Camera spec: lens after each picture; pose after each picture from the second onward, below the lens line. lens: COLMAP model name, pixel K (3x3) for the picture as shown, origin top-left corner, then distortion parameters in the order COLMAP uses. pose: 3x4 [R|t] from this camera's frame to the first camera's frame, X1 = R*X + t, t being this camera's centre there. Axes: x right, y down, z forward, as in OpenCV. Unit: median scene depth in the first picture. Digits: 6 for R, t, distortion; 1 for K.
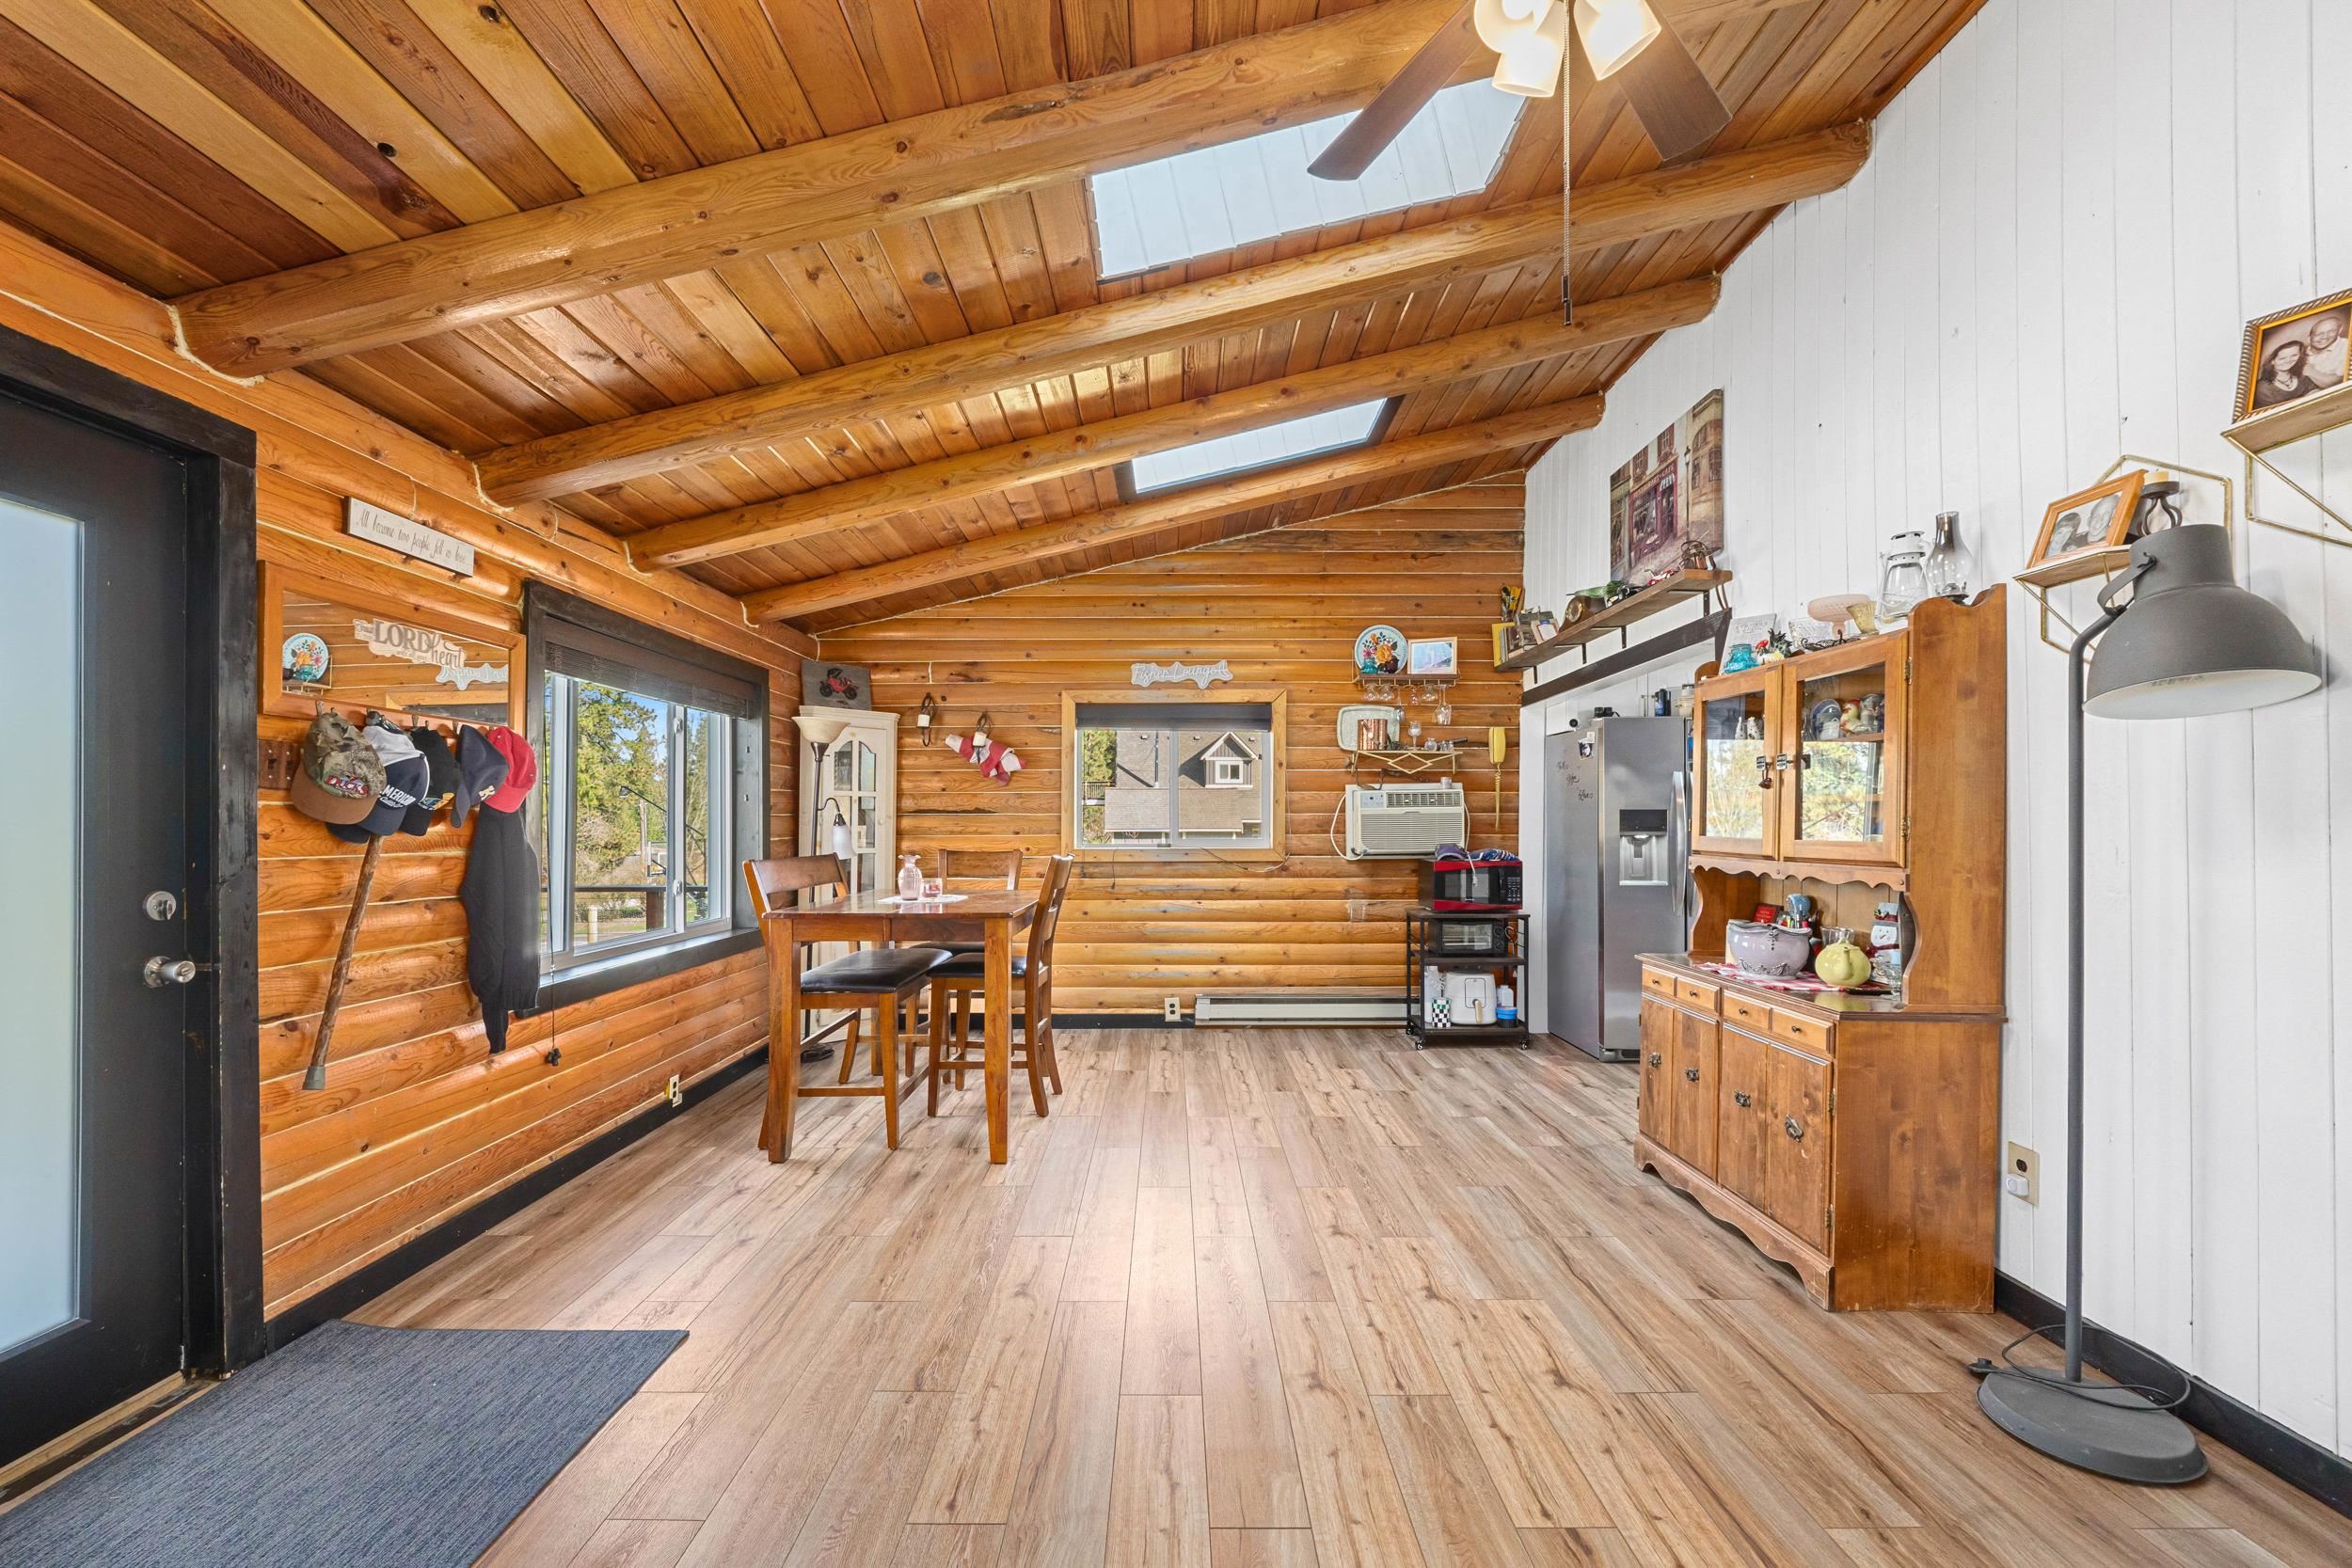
lens RADIAL K [[999.9, 0, 1173.1], [0, 999.9, 815.0], [0, 0, 1]] dist [-0.008515, 0.000123]
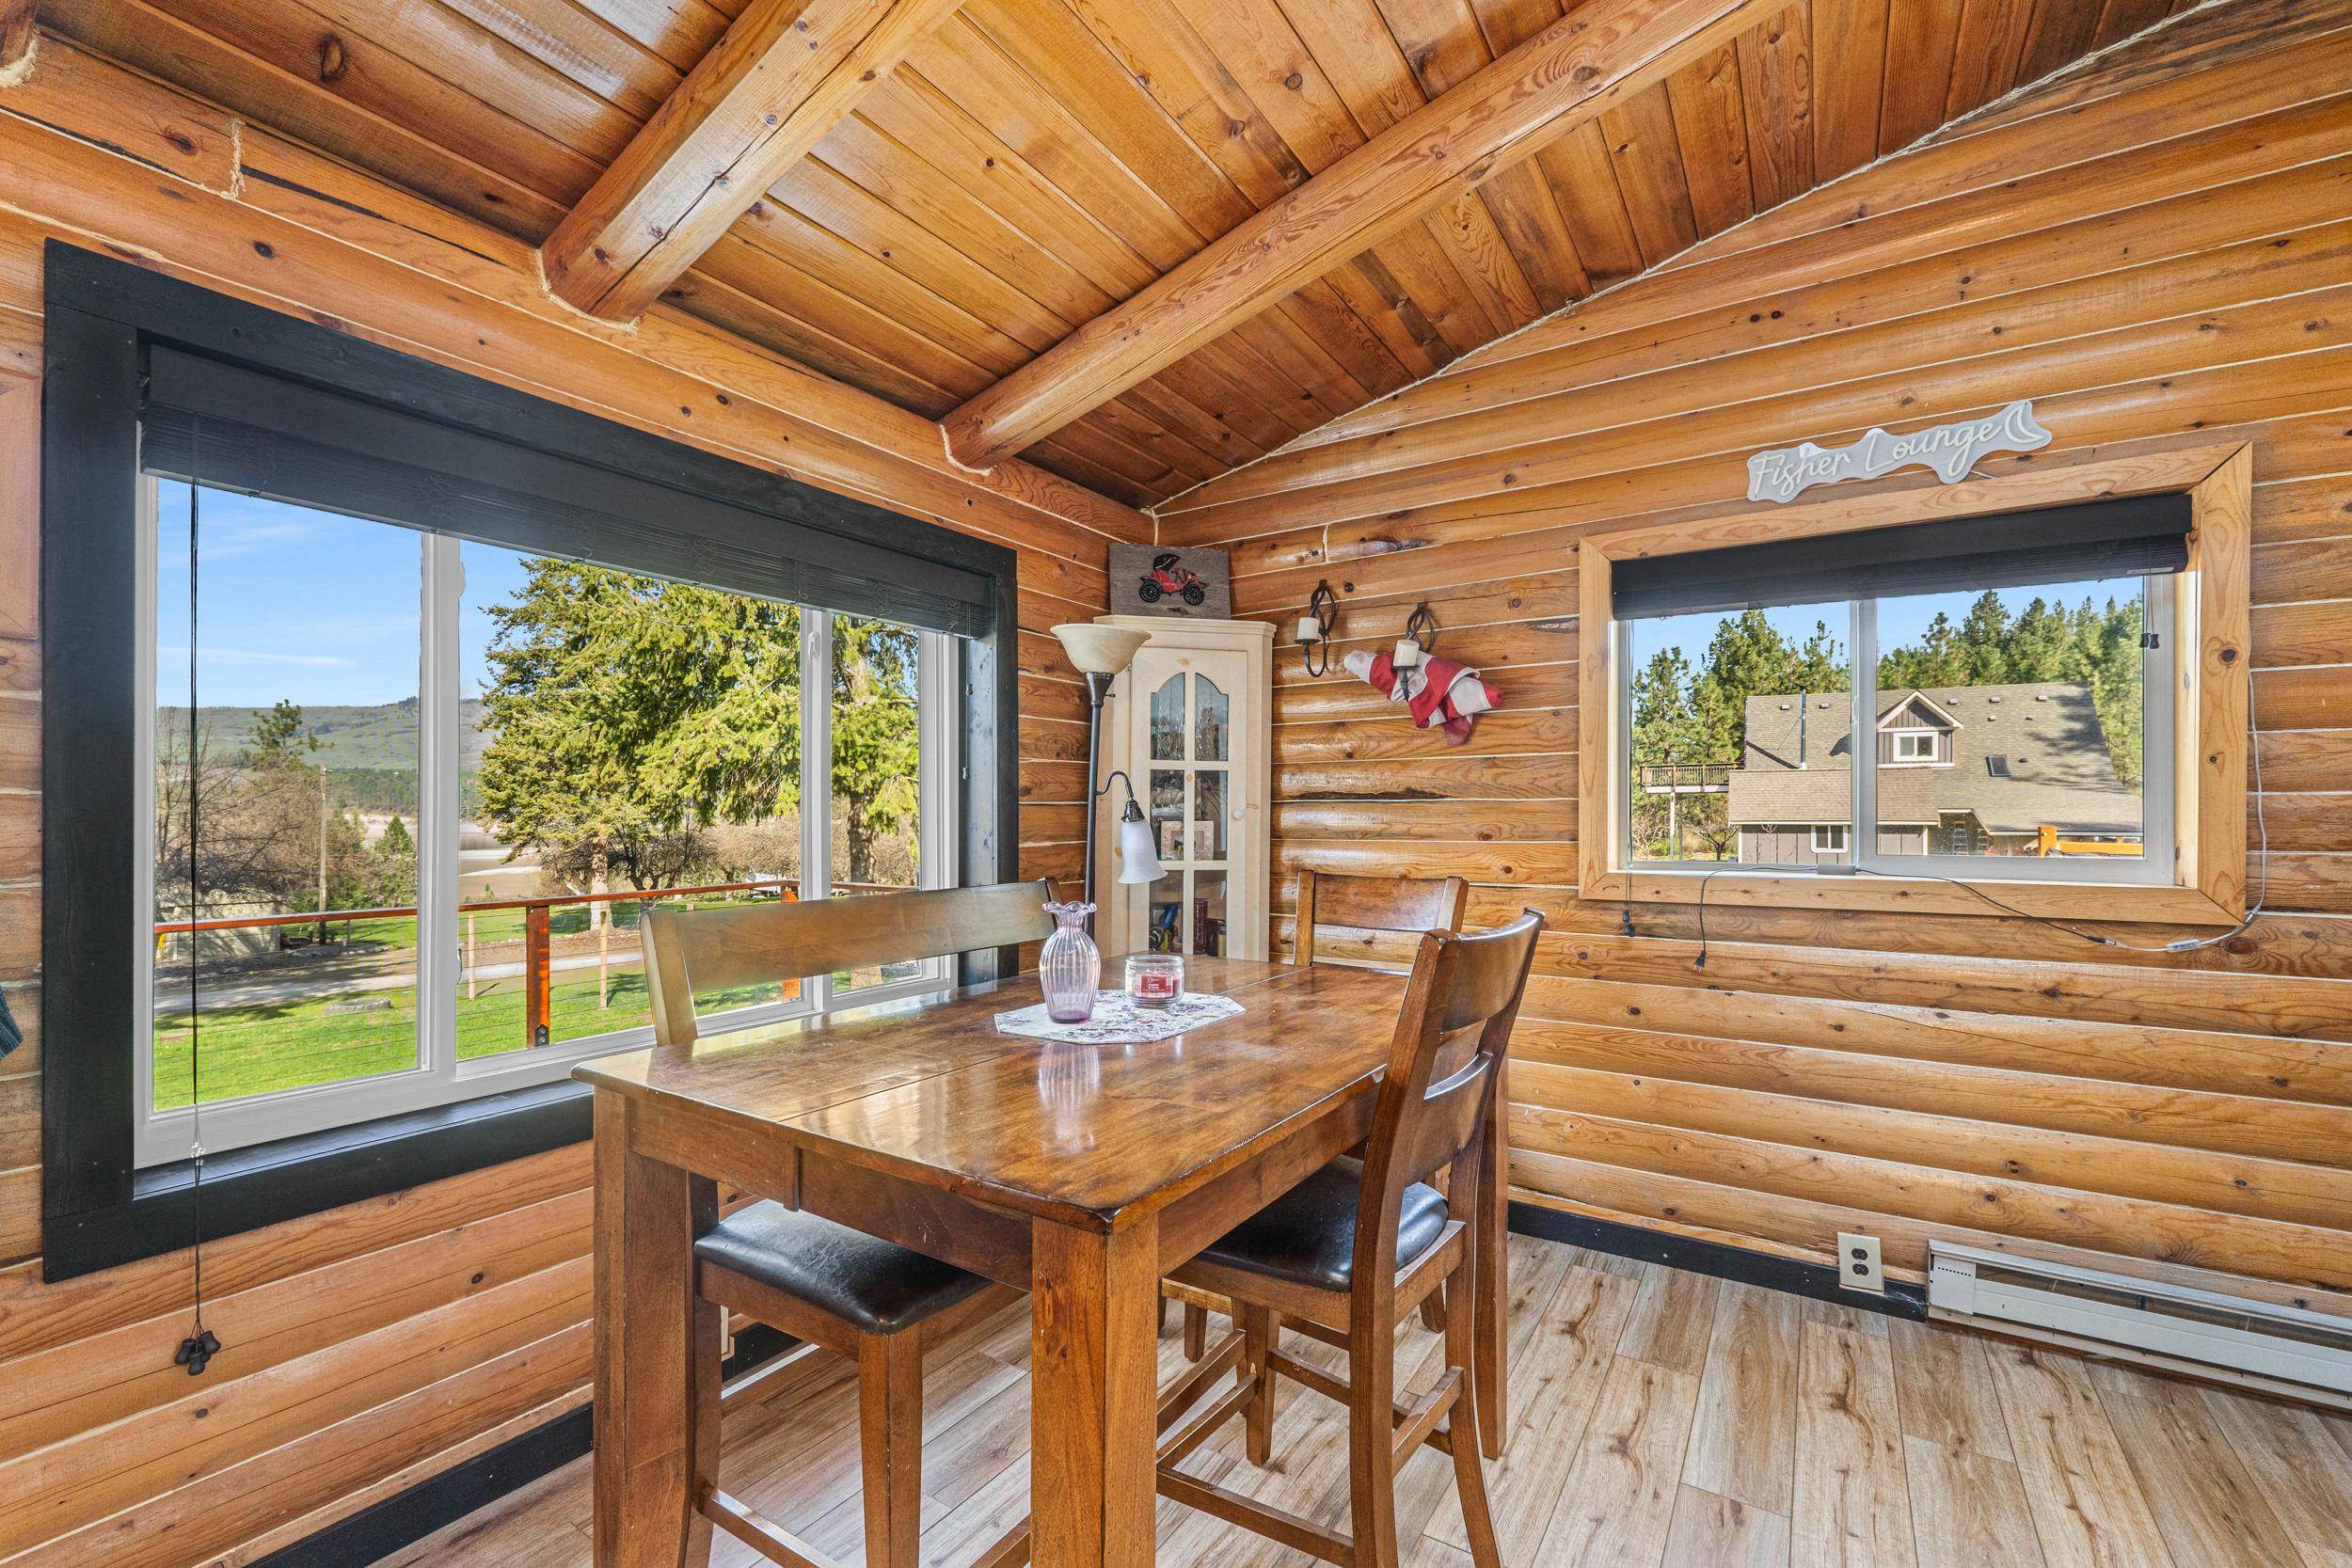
lens RADIAL K [[999.9, 0, 1163.0], [0, 999.9, 812.7], [0, 0, 1]] dist [-0.008515, 0.000123]
pose [[0.832715, -0.000074, -0.553702, -0.013501], [0.004236, 0.999972, 0.006237, 0.001978], [0.553686, -0.007539, 0.832691, 0.493904]]
